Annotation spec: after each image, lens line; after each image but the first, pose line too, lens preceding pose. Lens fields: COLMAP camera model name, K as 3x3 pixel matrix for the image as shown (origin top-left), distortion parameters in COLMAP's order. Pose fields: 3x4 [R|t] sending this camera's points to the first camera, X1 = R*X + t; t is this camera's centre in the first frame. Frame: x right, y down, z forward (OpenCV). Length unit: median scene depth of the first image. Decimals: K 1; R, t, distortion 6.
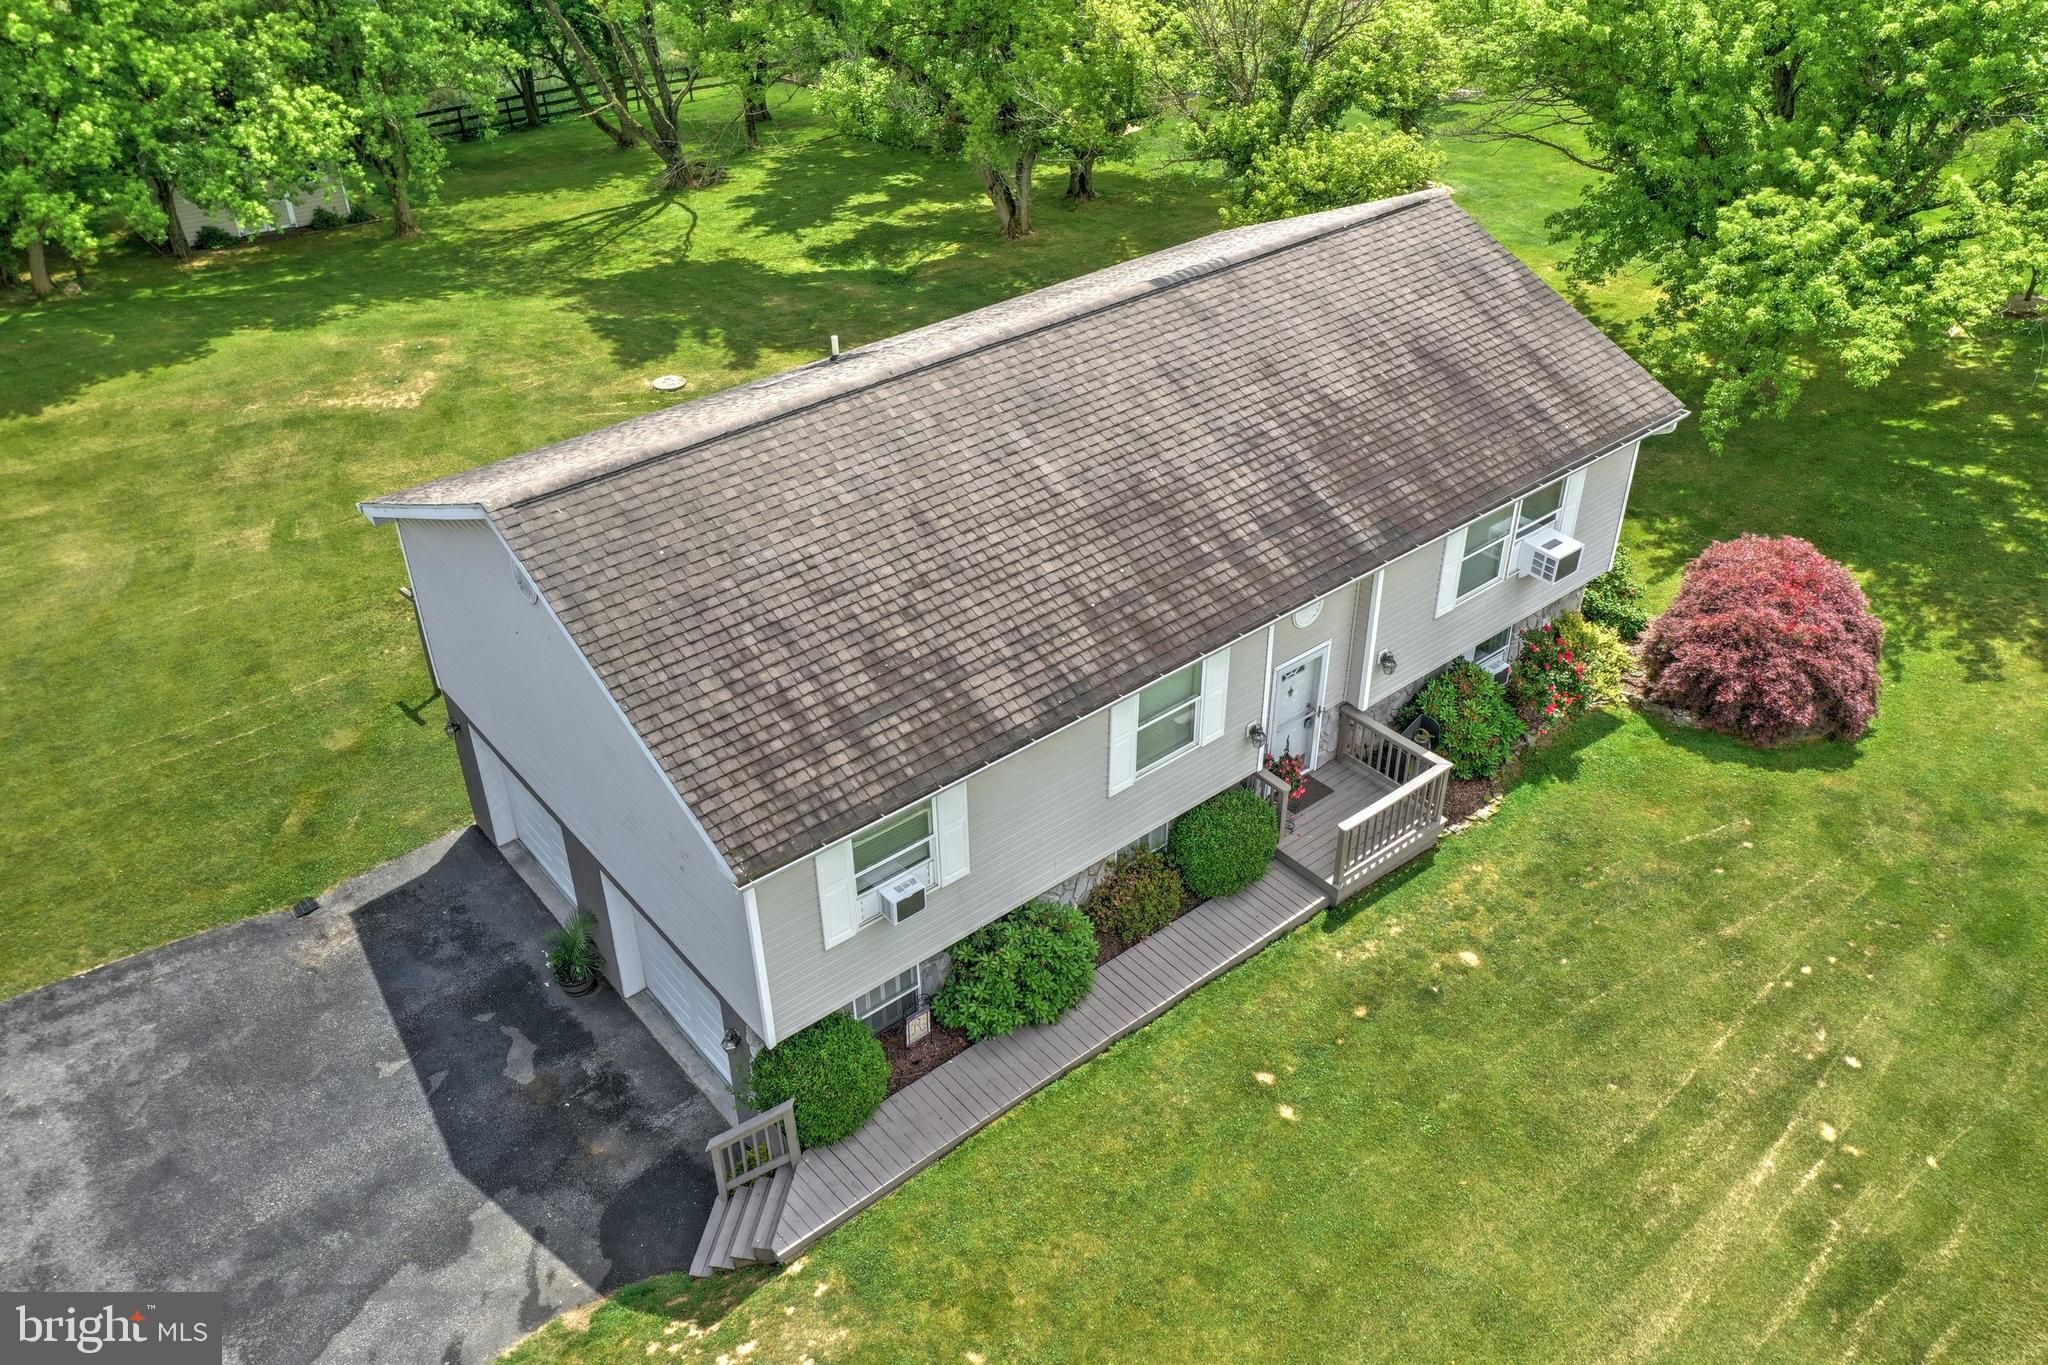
lens RADIAL K [[1640.4, 0, 1027.6], [0, 1640.4, 676.8], [0, 0, 1]] dist [0.000705, 0.006364]
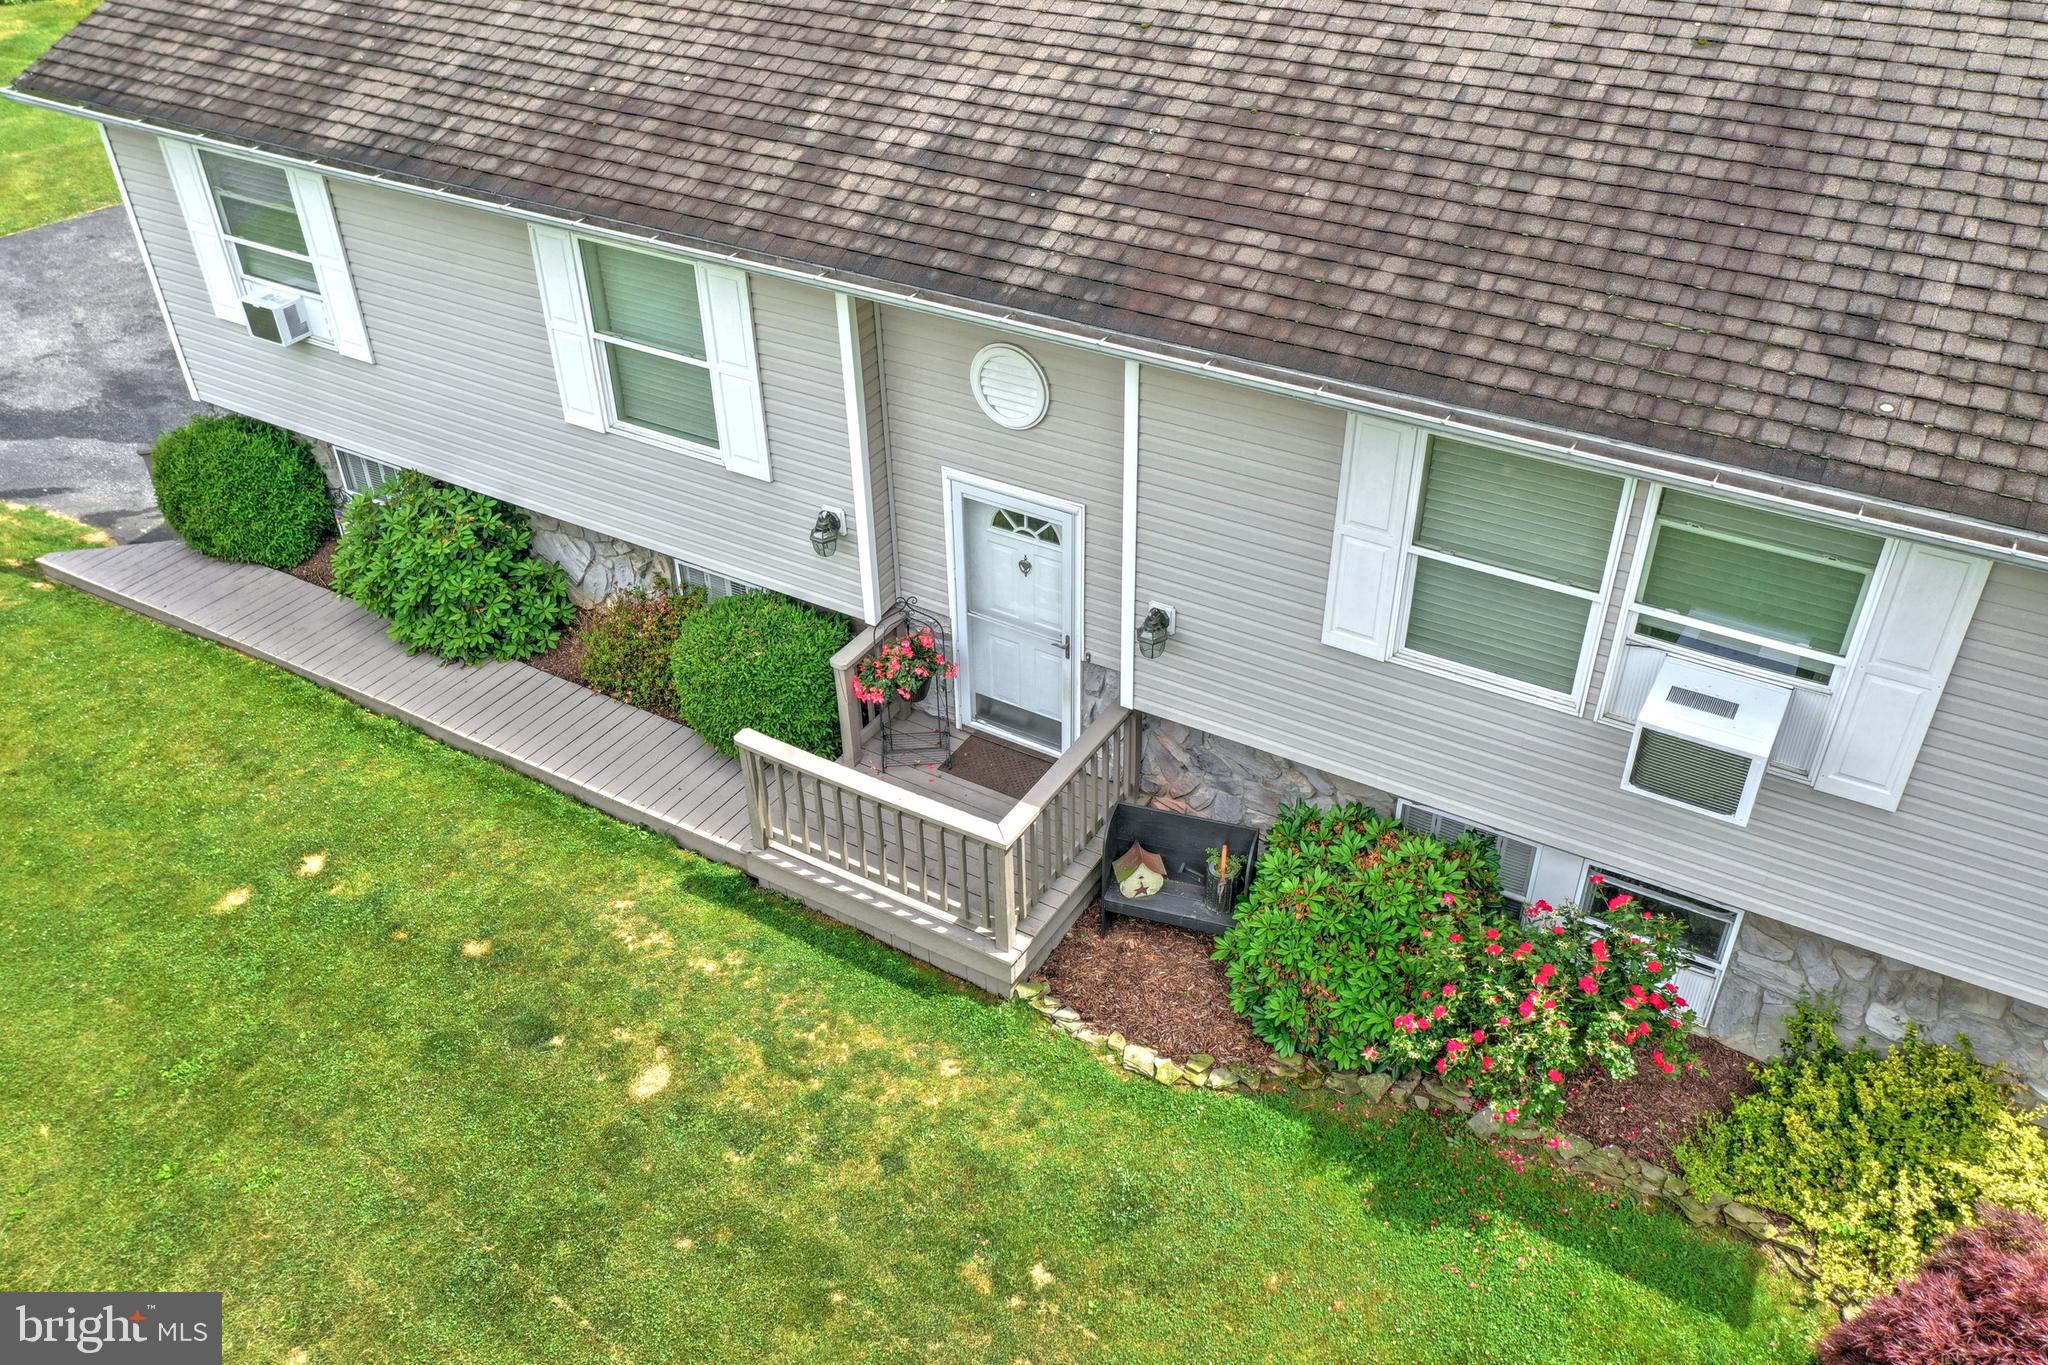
lens RADIAL K [[1640.4, 0, 1026.8], [0, 1640.4, 682.7], [0, 0, 1]] dist [0.000705, 0.006364]
pose [[0.333796, 0.551186, -0.764705, 0.613915], [-0.522188, 0.783508, 0.336802, -0.144866], [0.784793, 0.286897, 0.549355, 0.780155]]
